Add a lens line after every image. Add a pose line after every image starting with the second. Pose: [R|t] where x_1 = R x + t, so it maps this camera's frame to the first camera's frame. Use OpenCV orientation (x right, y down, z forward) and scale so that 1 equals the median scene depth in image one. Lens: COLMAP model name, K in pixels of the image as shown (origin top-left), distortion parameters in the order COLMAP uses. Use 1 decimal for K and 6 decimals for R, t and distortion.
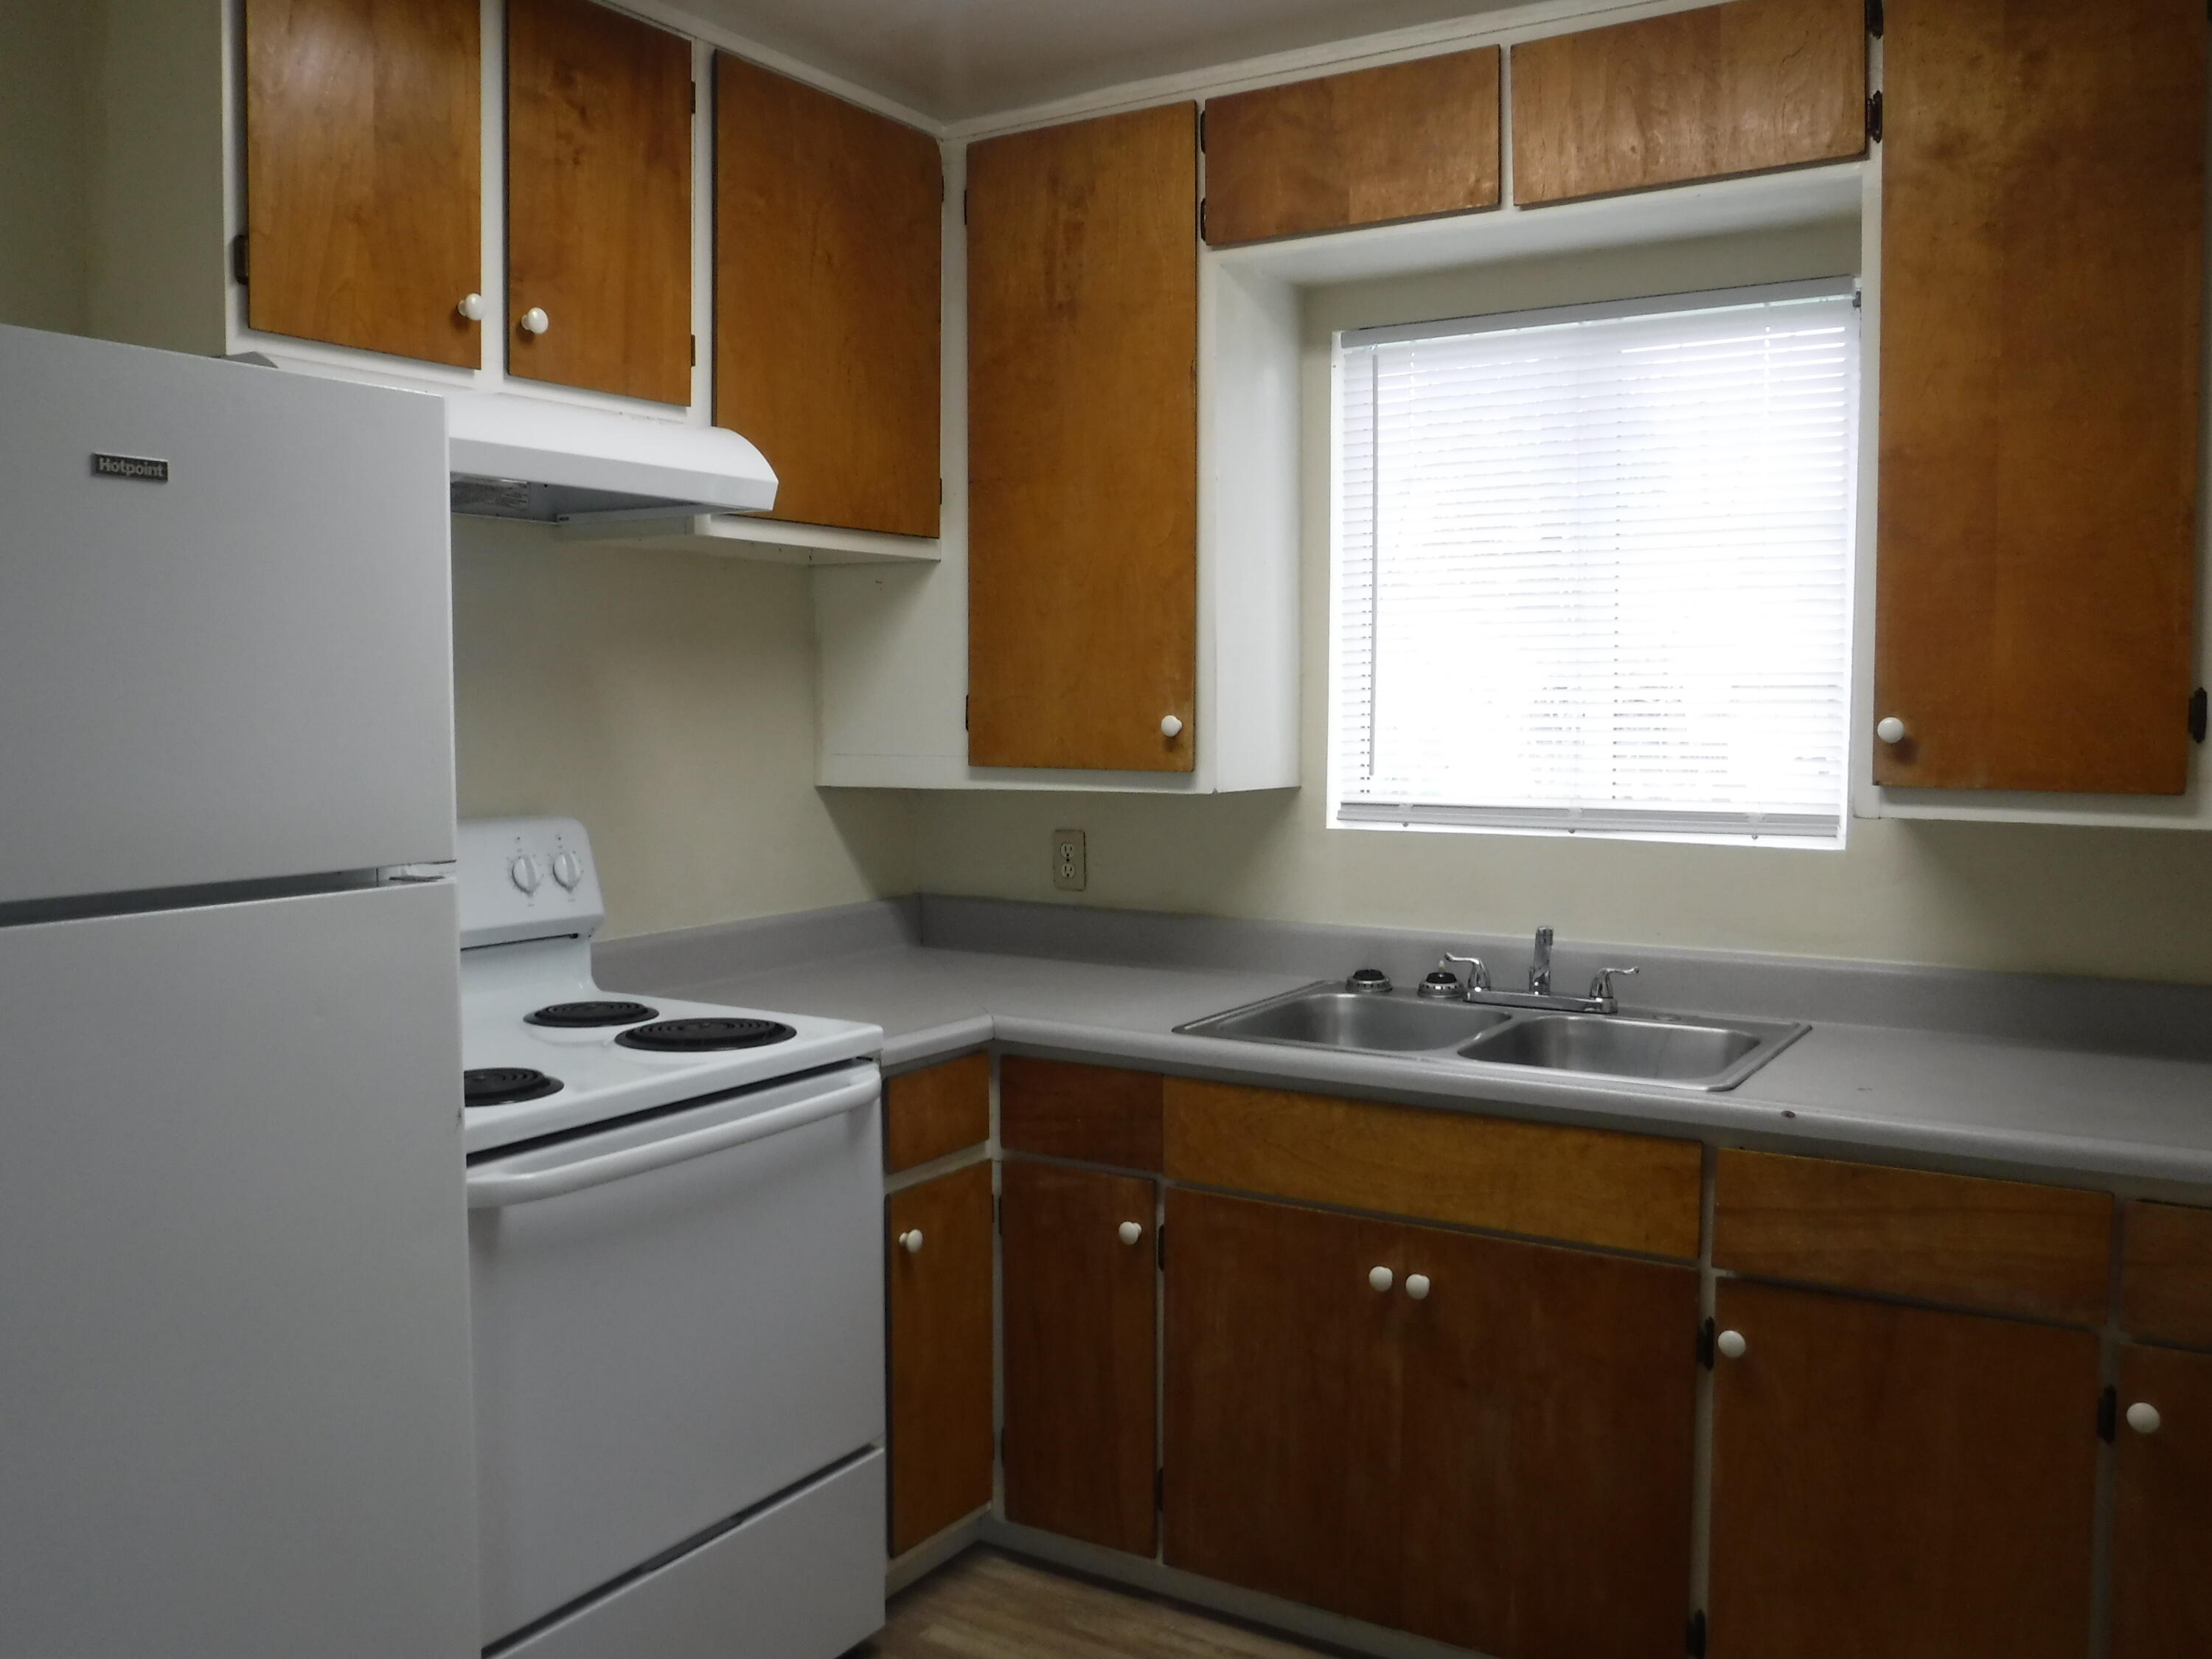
lens RADIAL K [[1822.4, 0, 1114.2], [0, 1822.4, 827.6], [0, 0, 1]] dist [-0.073958, 0.029239]
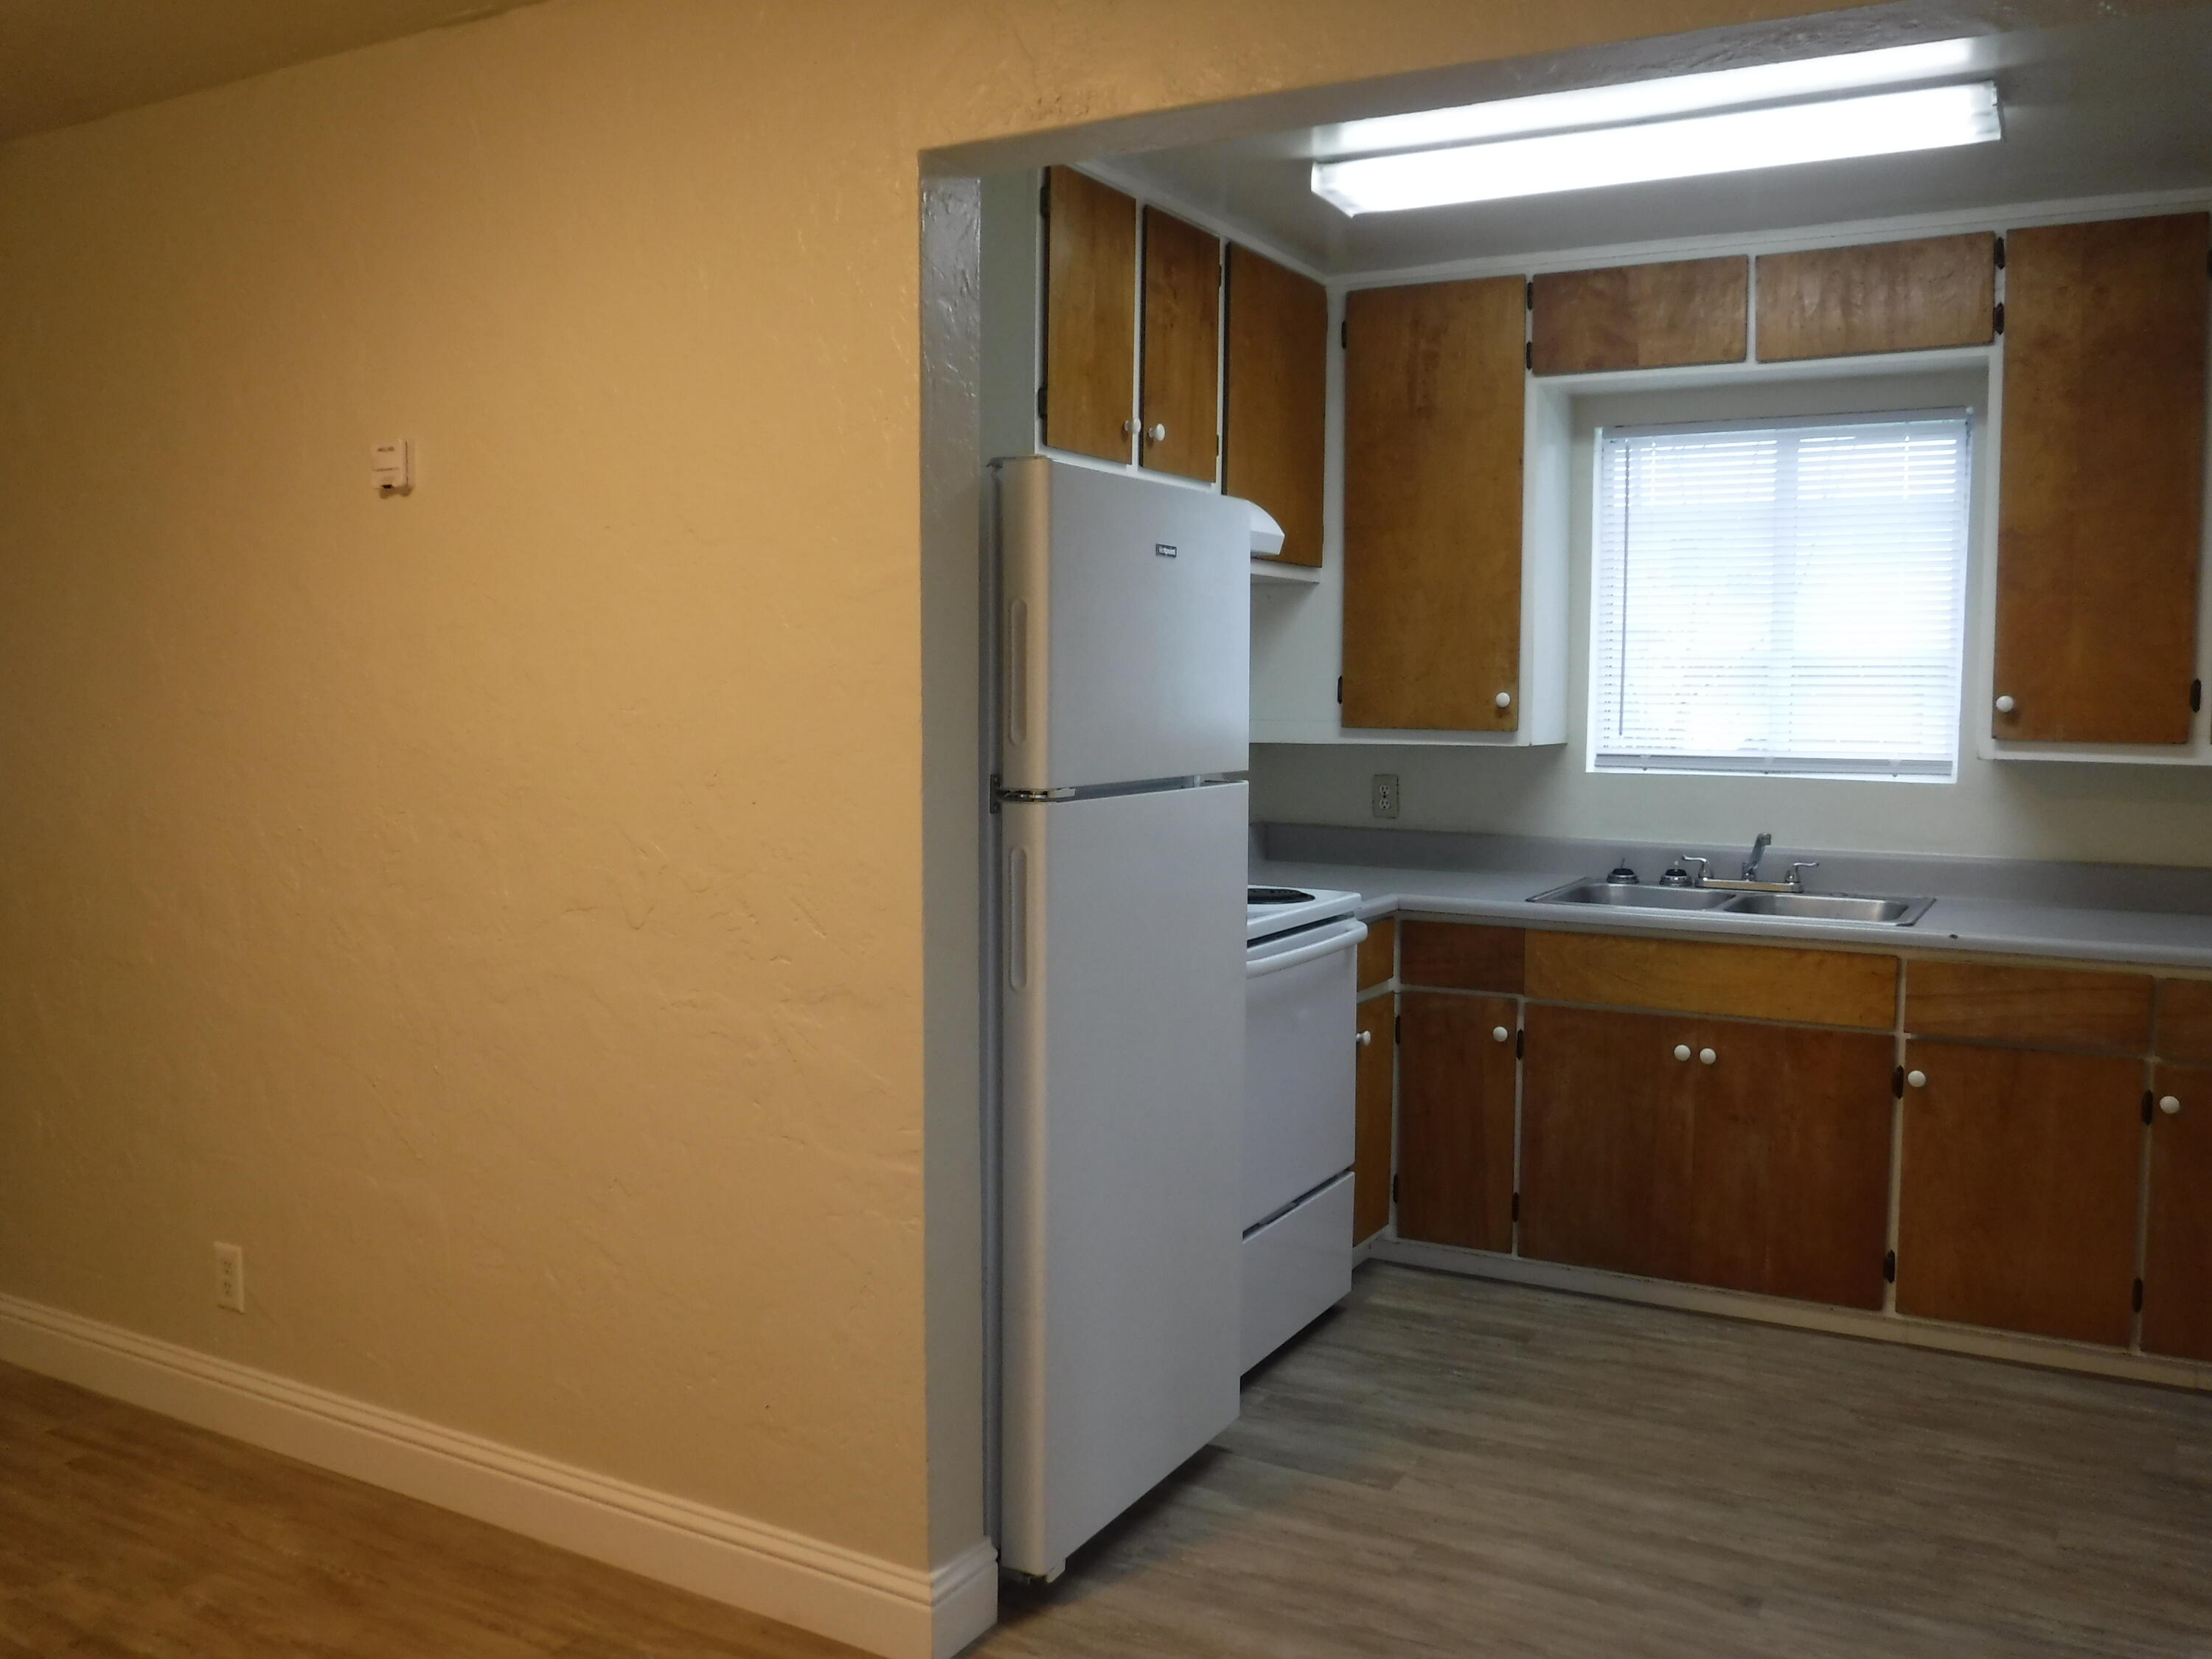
lens RADIAL K [[1822.4, 0, 1107.7], [0, 1822.4, 832.9], [0, 0, 1]] dist [-0.073958, 0.029239]
pose [[0.998939, 0.001672, 0.046023, -0.391252], [-0.002185, 0.999936, 0.011093, 0.039793], [-0.046002, -0.011182, 0.998879, -0.497658]]
